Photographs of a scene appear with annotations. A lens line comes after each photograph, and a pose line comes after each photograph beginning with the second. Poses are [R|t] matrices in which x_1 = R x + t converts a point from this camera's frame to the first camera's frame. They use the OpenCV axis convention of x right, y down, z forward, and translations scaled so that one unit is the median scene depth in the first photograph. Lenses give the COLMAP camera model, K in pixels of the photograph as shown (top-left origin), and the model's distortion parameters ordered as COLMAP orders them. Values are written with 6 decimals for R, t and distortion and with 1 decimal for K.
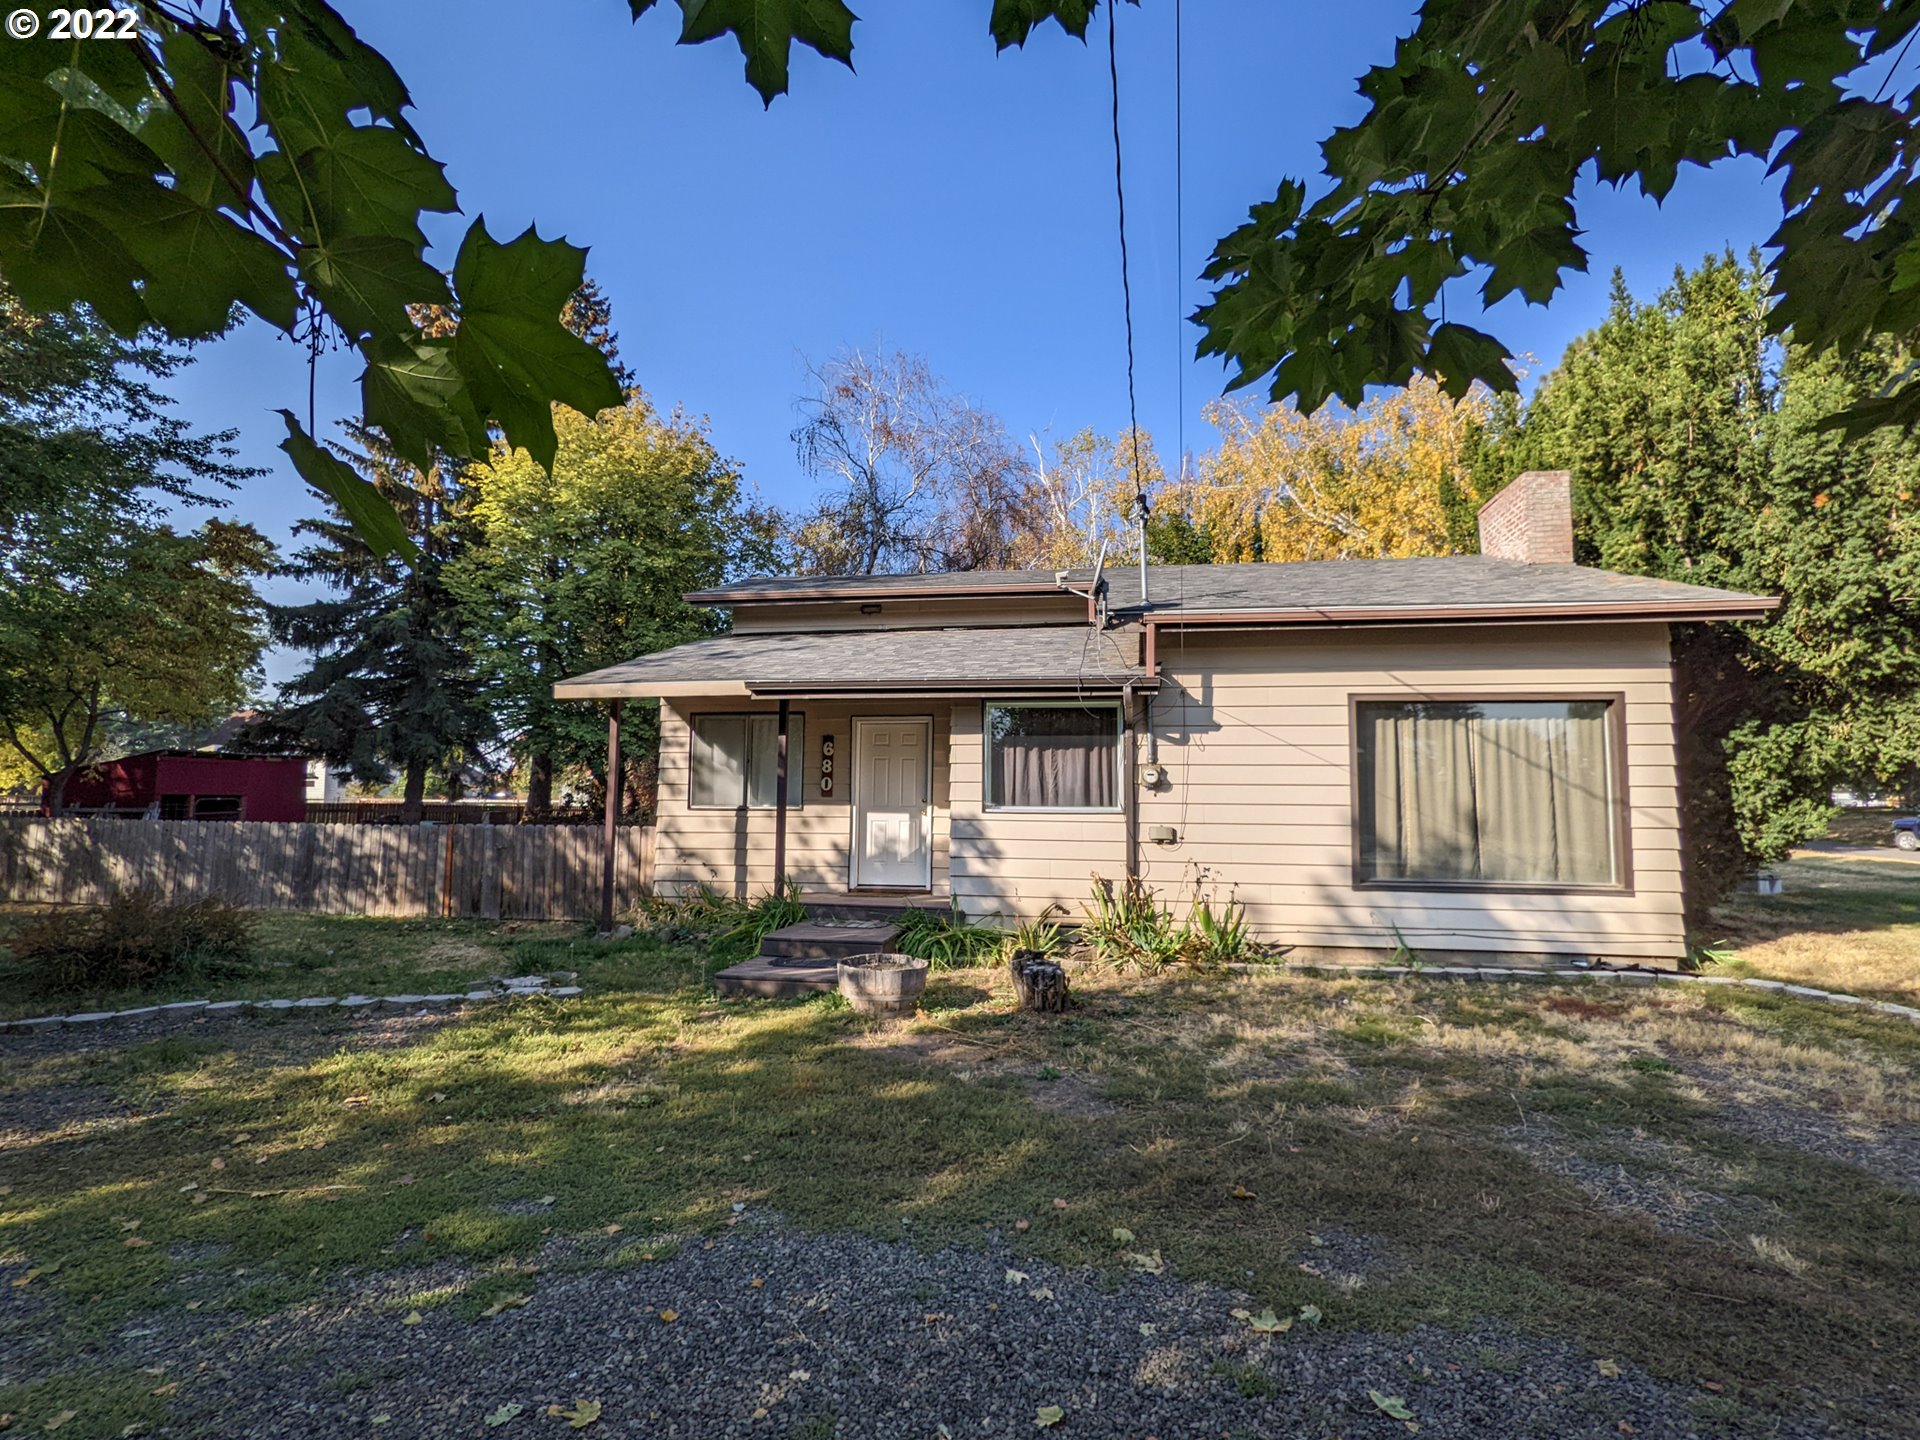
lens RADIAL K [[939.3, 0, 968.8], [0, 939.3, 727.8], [0, 0, 1]] dist [-0.000212, 0.001009]
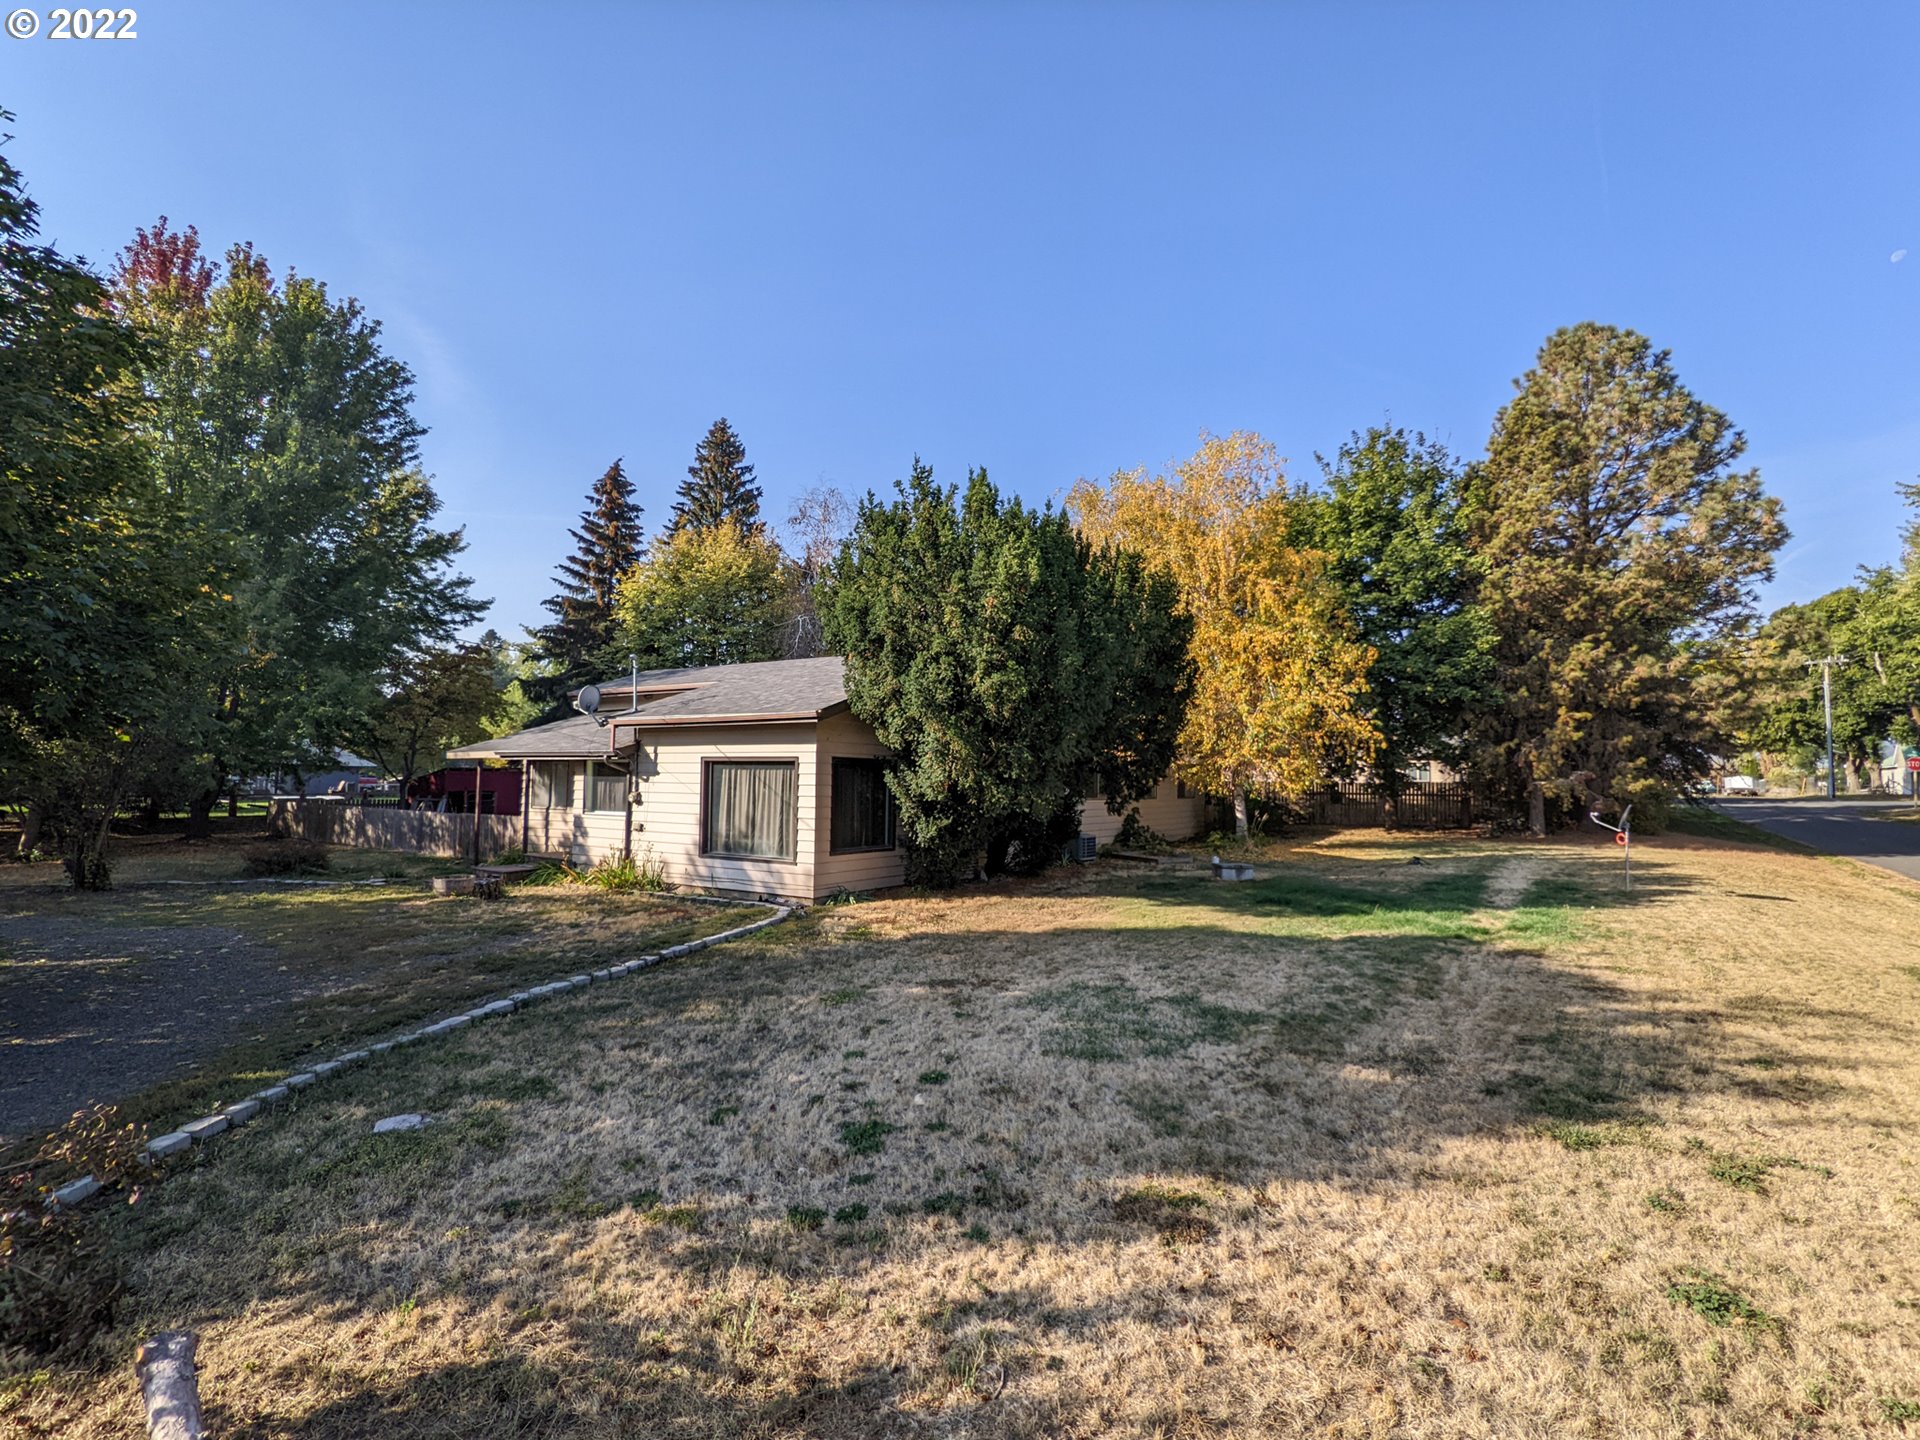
lens RADIAL K [[896.6, 0, 959.4], [0, 896.6, 726.9], [0, 0, 1]] dist [-0.000247, -0.000522]
pose [[0.918105, -0.019586, -0.395853, 1.584328], [0.025698, 0.999618, 0.010143, -0.100265], [0.395503, -0.019485, 0.918258, -0.479405]]
